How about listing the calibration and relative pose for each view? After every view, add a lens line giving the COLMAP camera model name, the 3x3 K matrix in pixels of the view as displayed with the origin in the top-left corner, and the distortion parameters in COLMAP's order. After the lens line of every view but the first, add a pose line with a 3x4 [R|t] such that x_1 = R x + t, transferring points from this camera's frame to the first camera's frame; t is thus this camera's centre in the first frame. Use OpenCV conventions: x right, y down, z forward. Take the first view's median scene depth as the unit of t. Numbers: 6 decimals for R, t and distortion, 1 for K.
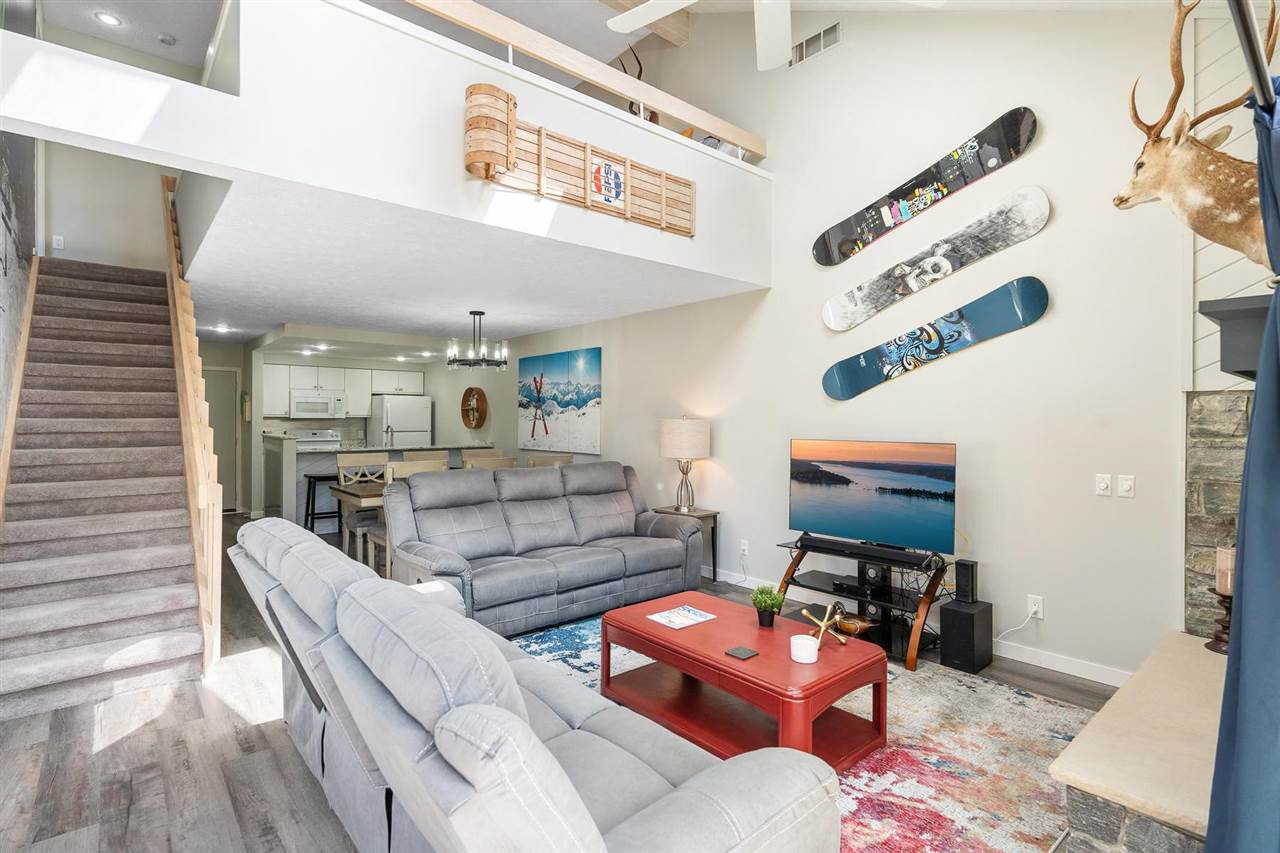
lens RADIAL K [[620.5, 0, 640.0], [0, 620.5, 426.5], [0, 0, 1]] dist [-0.001081, -0.000218]
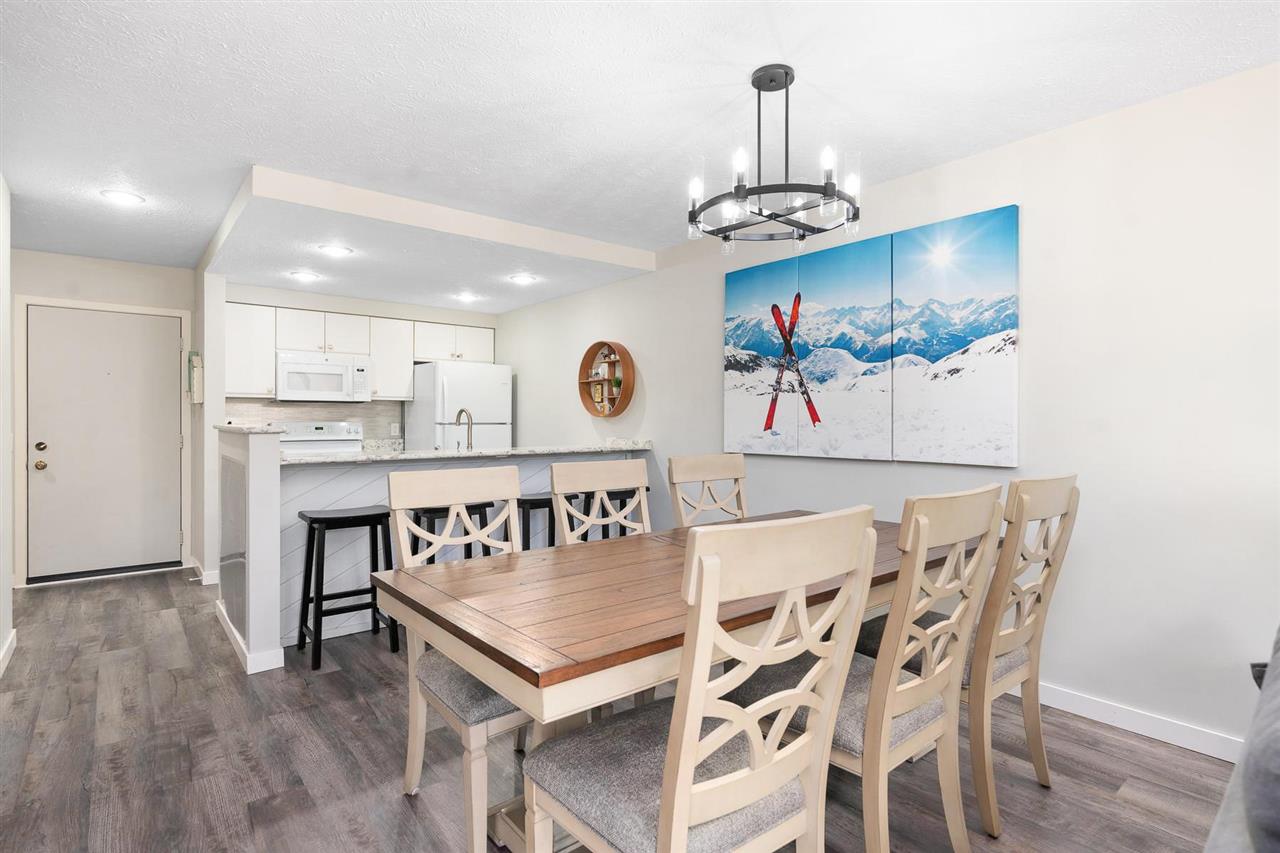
lens RADIAL K [[638.5, 0, 640.0], [0, 638.5, 426.5], [0, 0, 1]] dist [-0.000441, -0.000075]
pose [[0.999908, -0.003582, -0.013051, -0.270649], [0.003569, 0.999993, -0.001062, 0.015428], [0.013054, 0.001015, 0.999914, 0.508114]]
